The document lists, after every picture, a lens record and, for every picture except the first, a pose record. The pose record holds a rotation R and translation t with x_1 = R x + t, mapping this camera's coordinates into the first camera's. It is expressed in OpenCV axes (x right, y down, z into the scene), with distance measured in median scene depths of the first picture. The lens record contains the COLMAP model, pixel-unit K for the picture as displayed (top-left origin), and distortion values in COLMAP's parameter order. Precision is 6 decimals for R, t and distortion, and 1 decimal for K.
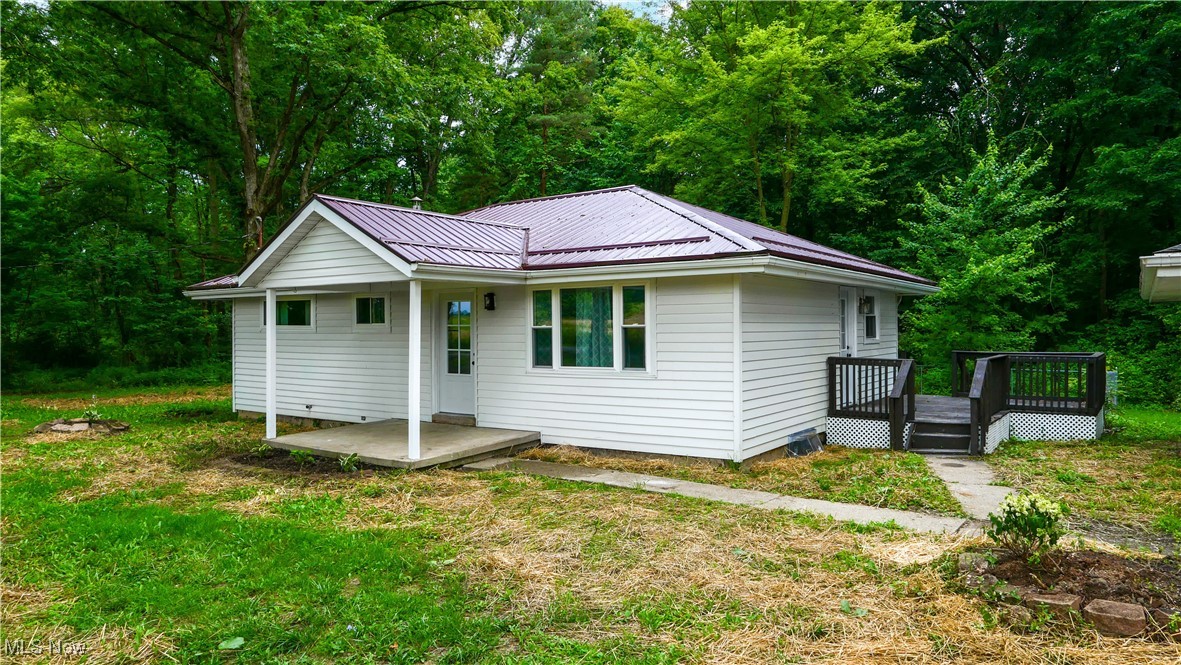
lens RADIAL K [[769.0, 0, 574.2], [0, 769.0, 325.7], [0, 0, 1]] dist [-0.003375, -0.000849]
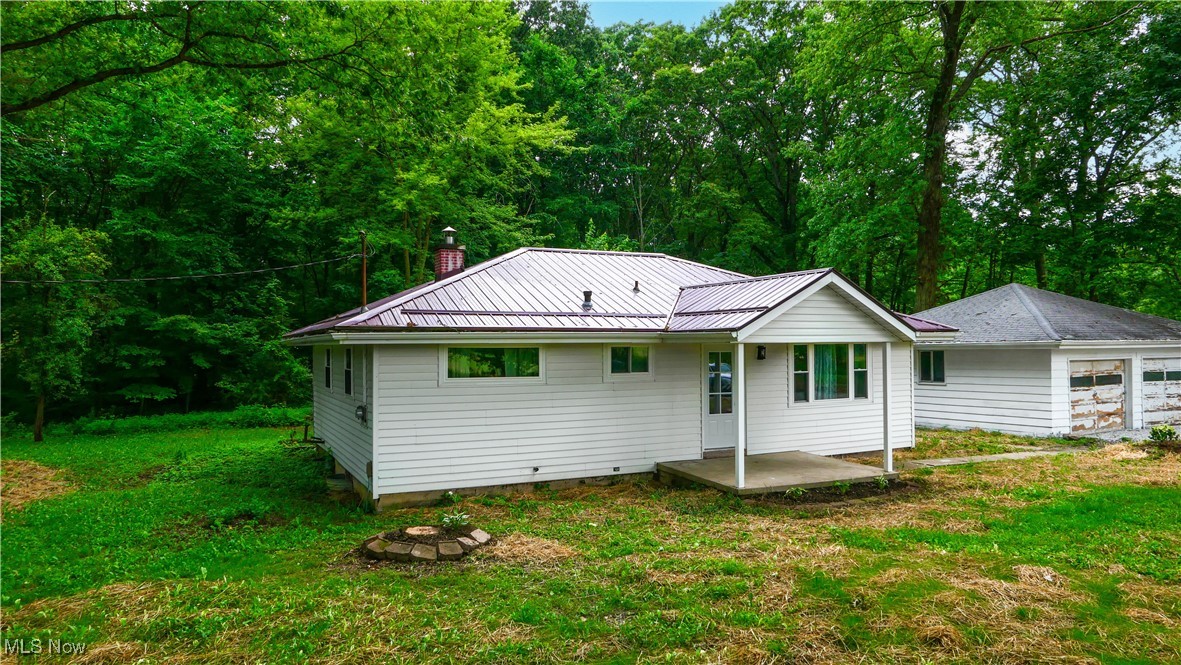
lens RADIAL K [[780.6, 0, 594.7], [0, 780.6, 351.2], [0, 0, 1]] dist [0.005495, 0.001002]
pose [[0.470463, -0.002300, 0.882417, -1.339098], [0.006252, 0.999980, -0.000727, -0.034583], [-0.882398, 0.005859, 0.470468, 0.633749]]
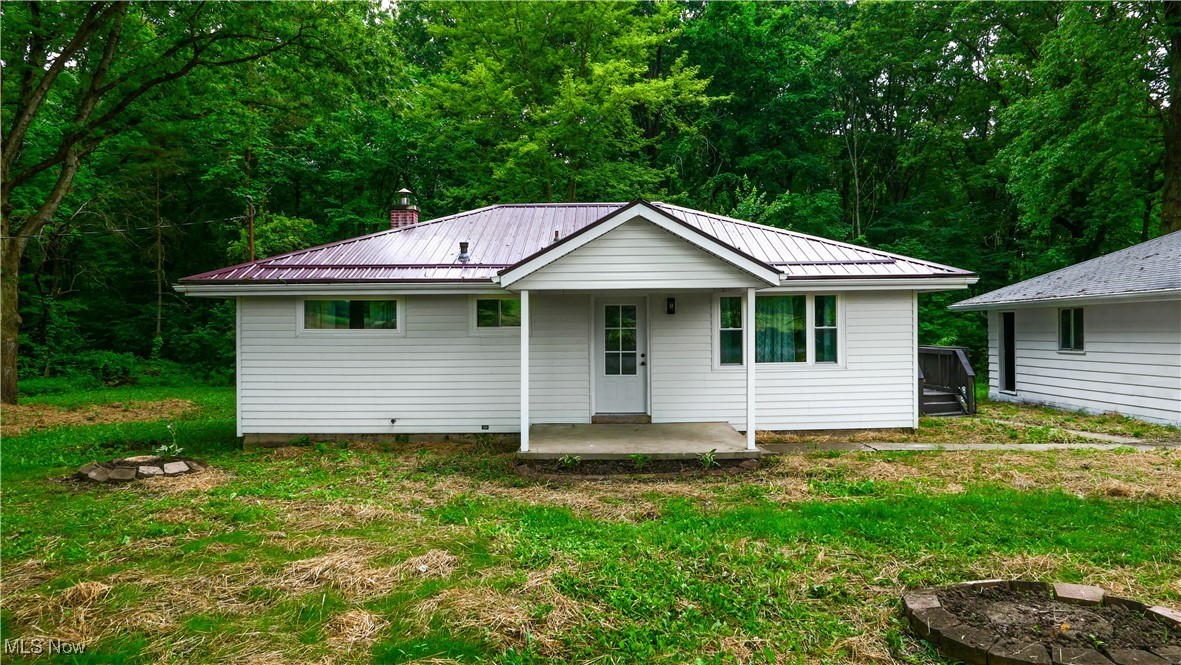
lens RADIAL K [[780.7, 0, 590.5], [0, 780.7, 332.5], [0, 0, 1]] dist [-0.002524, -0.000157]
pose [[0.821283, -0.006630, 0.570482, -0.815874], [0.004191, 0.999976, 0.005588, -0.000396], [-0.570505, -0.002199, 0.821291, 0.163432]]
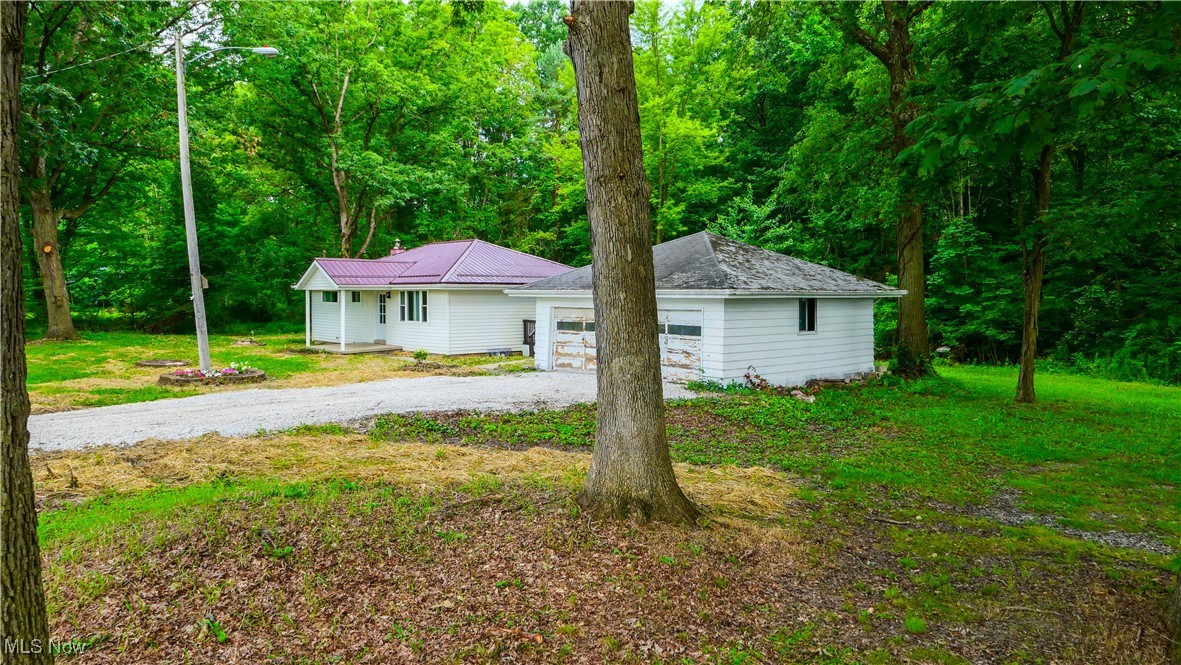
lens RADIAL K [[780.7, 0, 590.5], [0, 780.7, 332.5], [0, 0, 1]] dist [-0.002524, -0.000157]
pose [[0.978842, 0.018938, -0.203740, 1.029691], [-0.008249, 0.998551, 0.053185, -0.048879], [0.204452, -0.050379, 0.977579, -1.318380]]
